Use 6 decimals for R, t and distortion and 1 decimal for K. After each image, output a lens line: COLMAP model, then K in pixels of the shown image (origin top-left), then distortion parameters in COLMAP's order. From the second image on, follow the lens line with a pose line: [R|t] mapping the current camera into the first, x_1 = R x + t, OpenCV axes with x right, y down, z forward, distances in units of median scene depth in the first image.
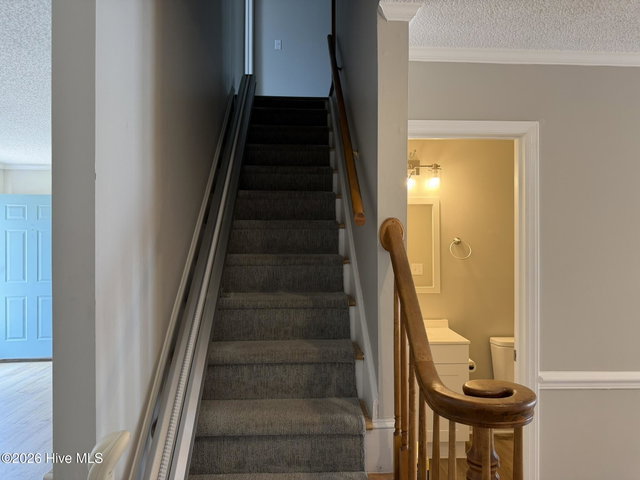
lens RADIAL K [[459.9, 0, 319.1], [0, 459.9, 239.7], [0, 0, 1]] dist [0.007601, -0.030785]
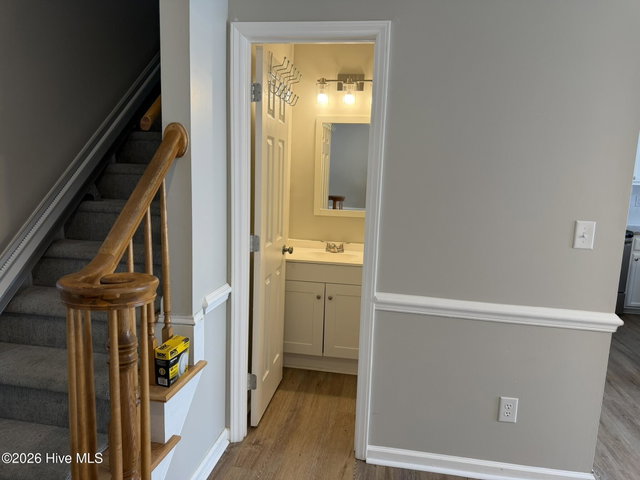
lens RADIAL K [[459.9, 0, 320.1], [0, 459.9, 240.5], [0, 0, 1]] dist [0.007601, -0.030785]
pose [[0.977667, 0.062742, -0.200576, 0.540464], [-0.031694, 0.987498, 0.154412, 0.031307], [0.207756, -0.144606, 0.967433, 0.043848]]
